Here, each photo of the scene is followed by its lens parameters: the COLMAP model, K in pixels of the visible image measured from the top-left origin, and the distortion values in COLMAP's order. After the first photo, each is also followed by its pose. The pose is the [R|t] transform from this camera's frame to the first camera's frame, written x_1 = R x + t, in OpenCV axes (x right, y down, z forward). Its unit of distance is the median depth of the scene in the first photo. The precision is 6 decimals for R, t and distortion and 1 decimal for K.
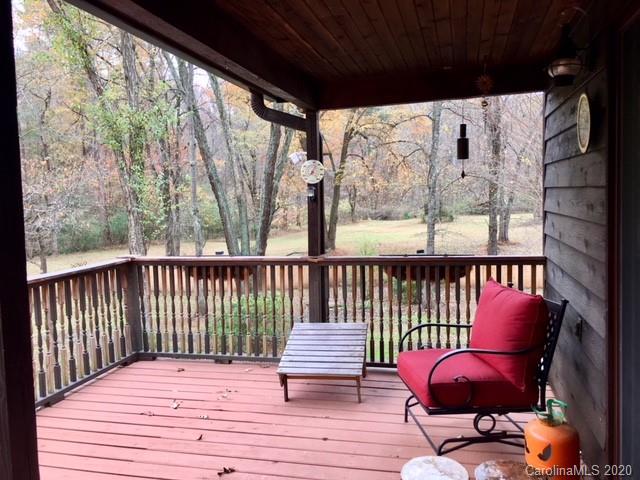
lens RADIAL K [[540.7, 0, 319.5], [0, 540.7, 240.8], [0, 0, 1]] dist [0.076952, -0.100422]
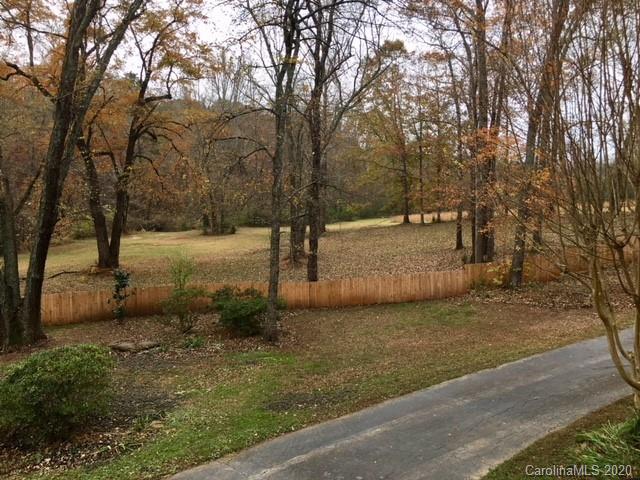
lens RADIAL K [[540.7, 0, 317.0], [0, 540.7, 239.0], [0, 0, 1]] dist [0.076952, -0.100422]
pose [[0.912817, -0.001589, 0.408365, -0.207199], [0.011160, 0.999716, -0.021057, -0.035903], [-0.408215, 0.023779, 0.912576, 0.578511]]
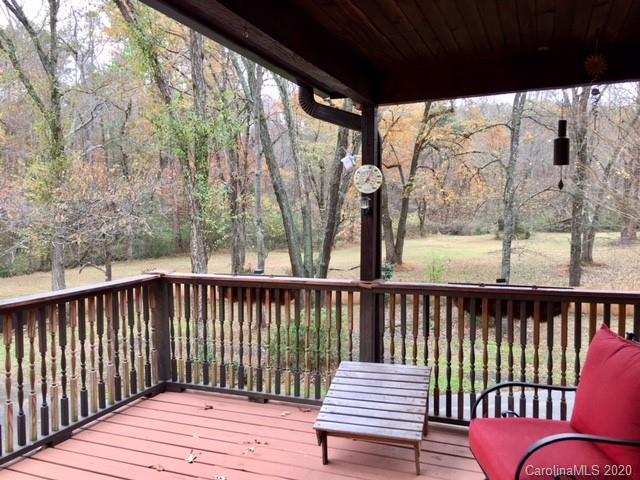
lens RADIAL K [[540.7, 0, 322.8], [0, 540.7, 237.9], [0, 0, 1]] dist [0.076952, -0.100422]
pose [[0.992487, 0.027973, -0.119108, 0.017299], [-0.031228, 0.999186, -0.025553, -0.012402], [0.118296, 0.029081, 0.992552, 0.150936]]
